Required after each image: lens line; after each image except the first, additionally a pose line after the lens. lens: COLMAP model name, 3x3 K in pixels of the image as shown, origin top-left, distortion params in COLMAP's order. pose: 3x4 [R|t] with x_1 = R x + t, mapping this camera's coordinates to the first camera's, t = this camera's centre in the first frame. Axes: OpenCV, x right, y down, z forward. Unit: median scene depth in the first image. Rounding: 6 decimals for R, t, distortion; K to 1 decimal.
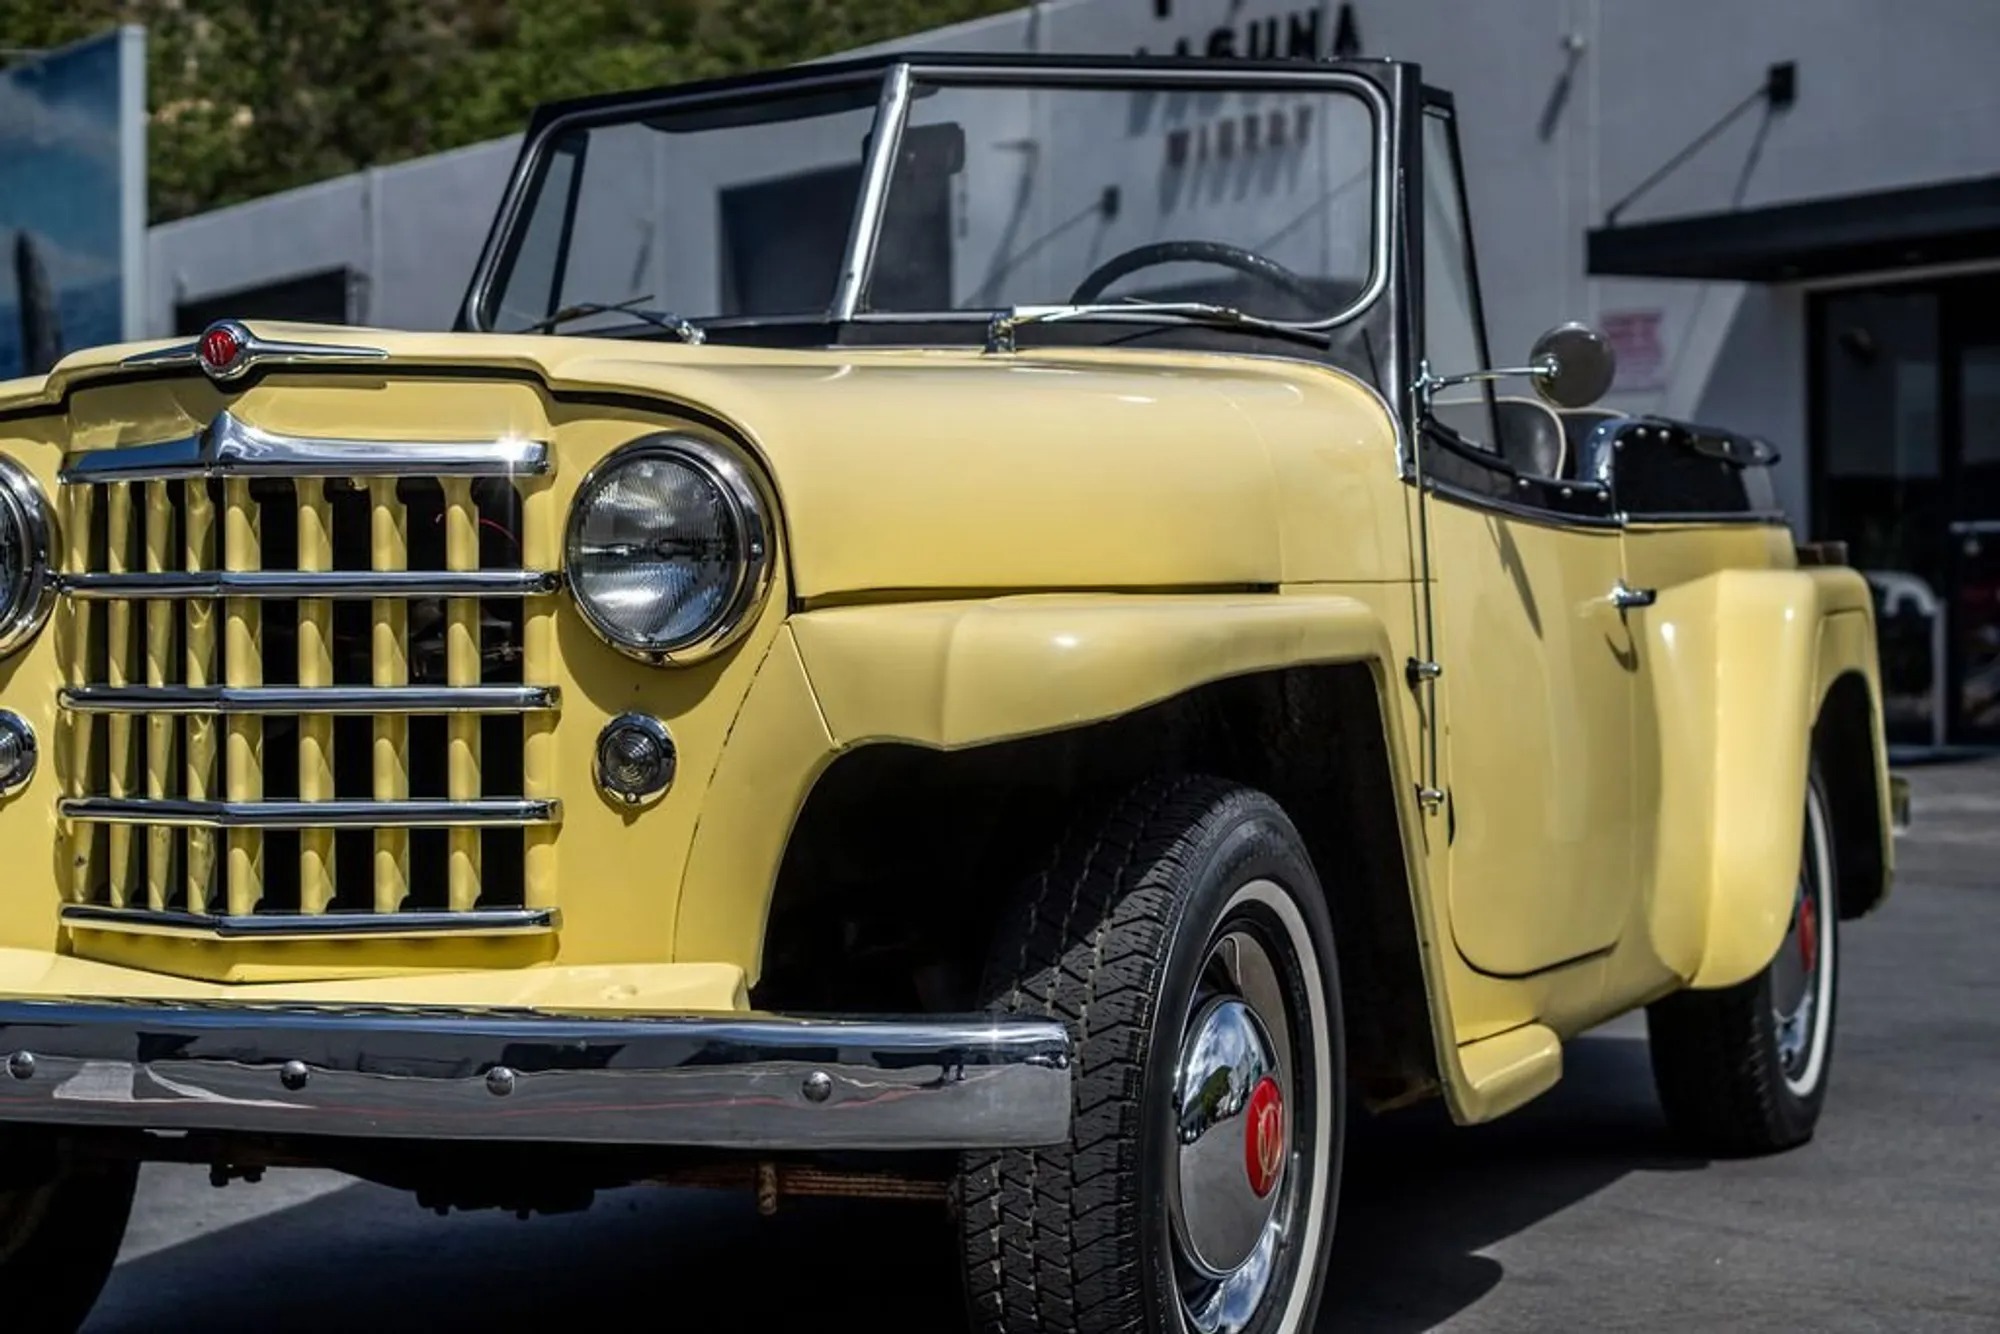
lens RADIAL K [[4304.1, 0, 1001.3], [0, 4304.1, 674.3], [0, 0, 1]] dist [0.066205, 0.176440]
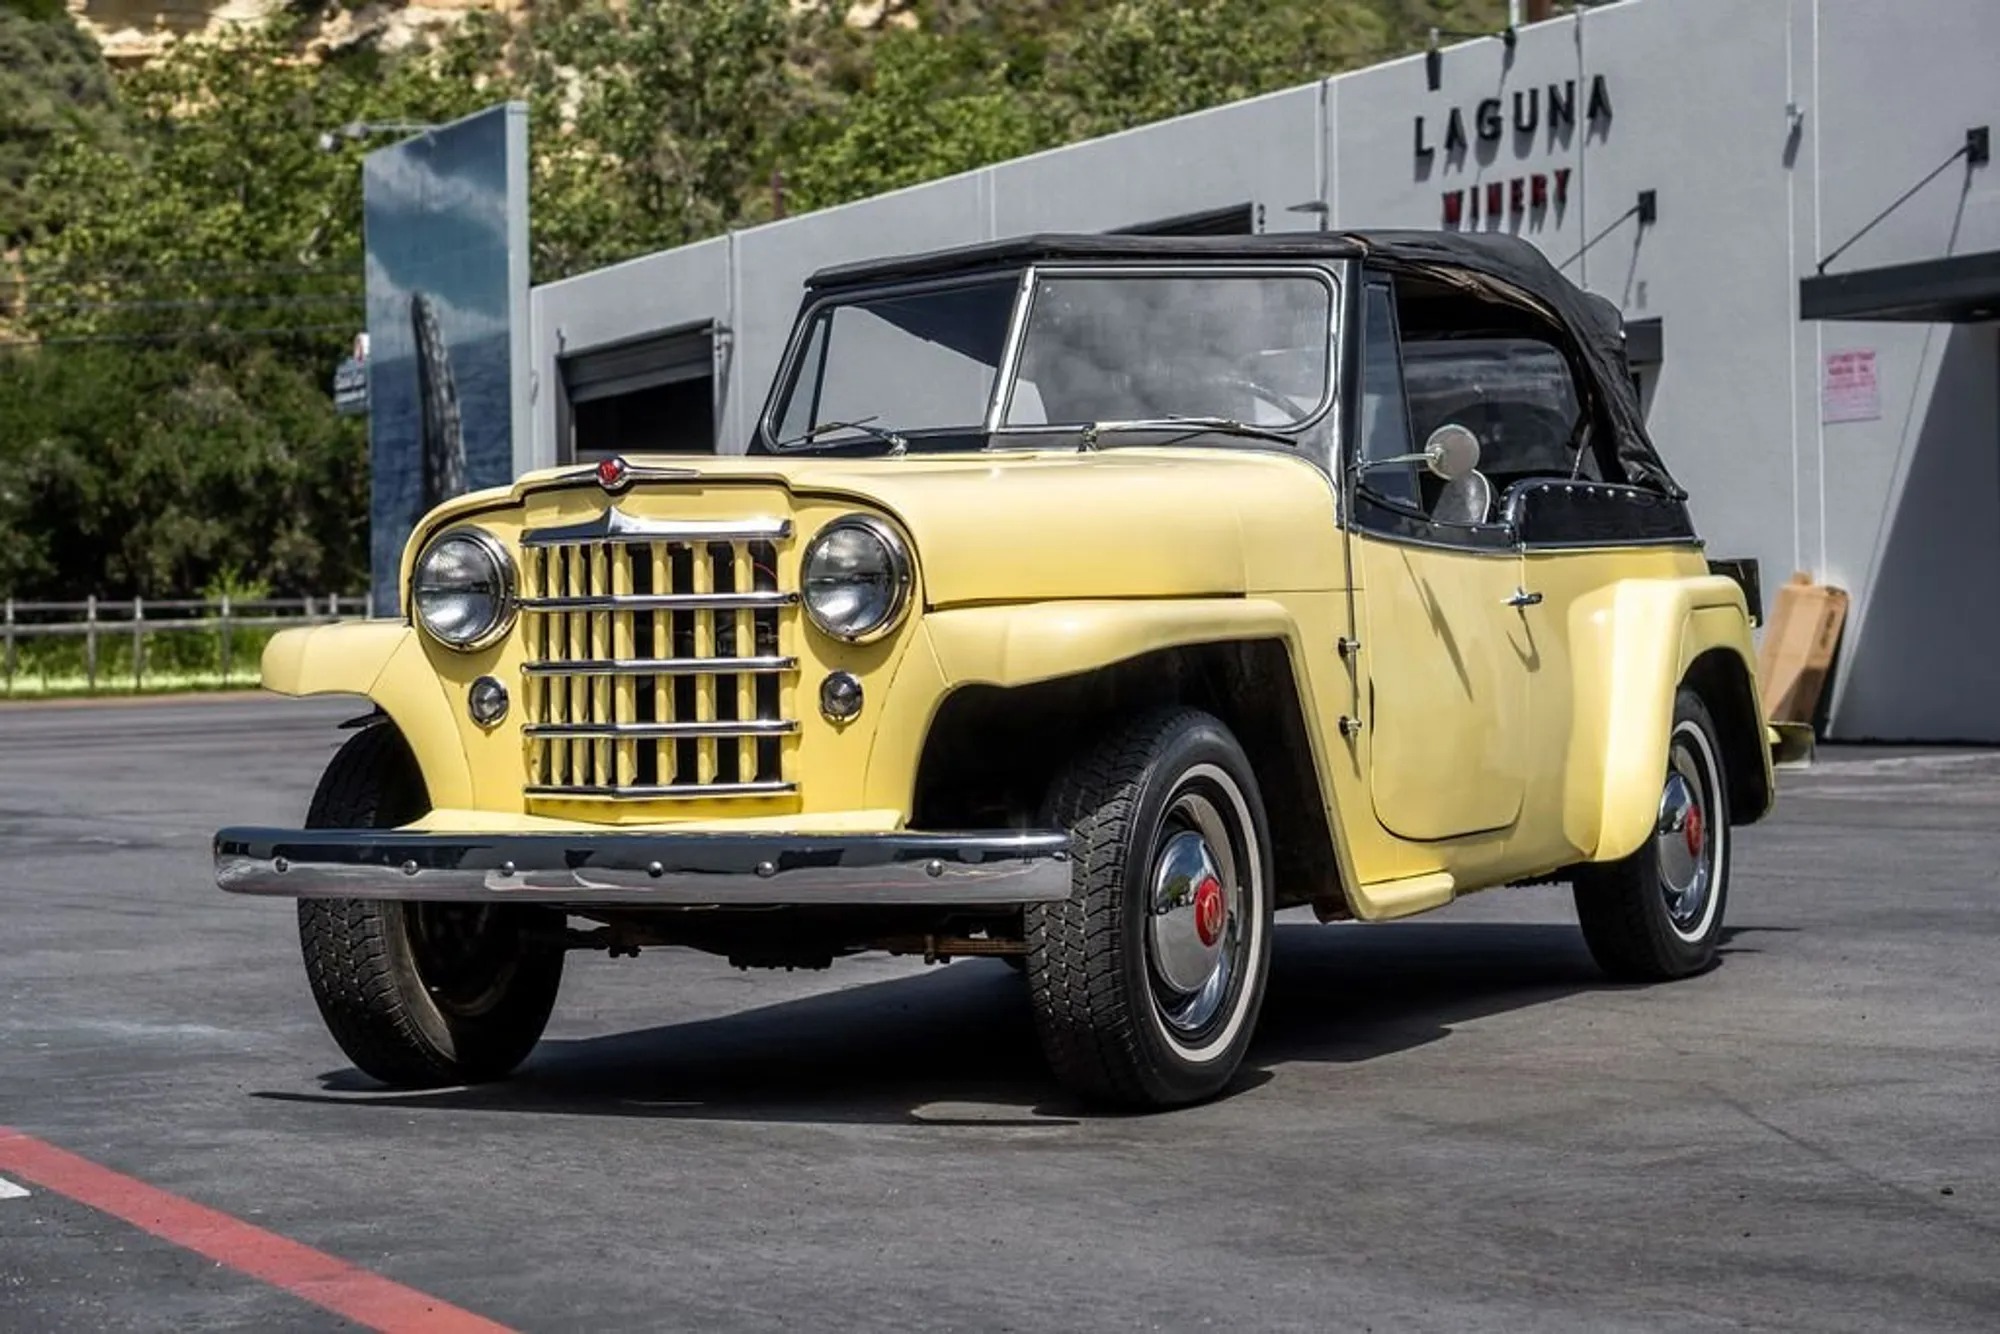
lens RADIAL K [[4252.1, 0, 996.7], [0, 4252.1, 665.5], [0, 0, 1]] dist [0.062023, 0.055697]
pose [[0.996140, -0.015762, -0.086357, 0.130909], [0.015106, 0.999852, -0.008241, 0.022157], [0.086474, 0.006905, 0.996230, -0.746428]]
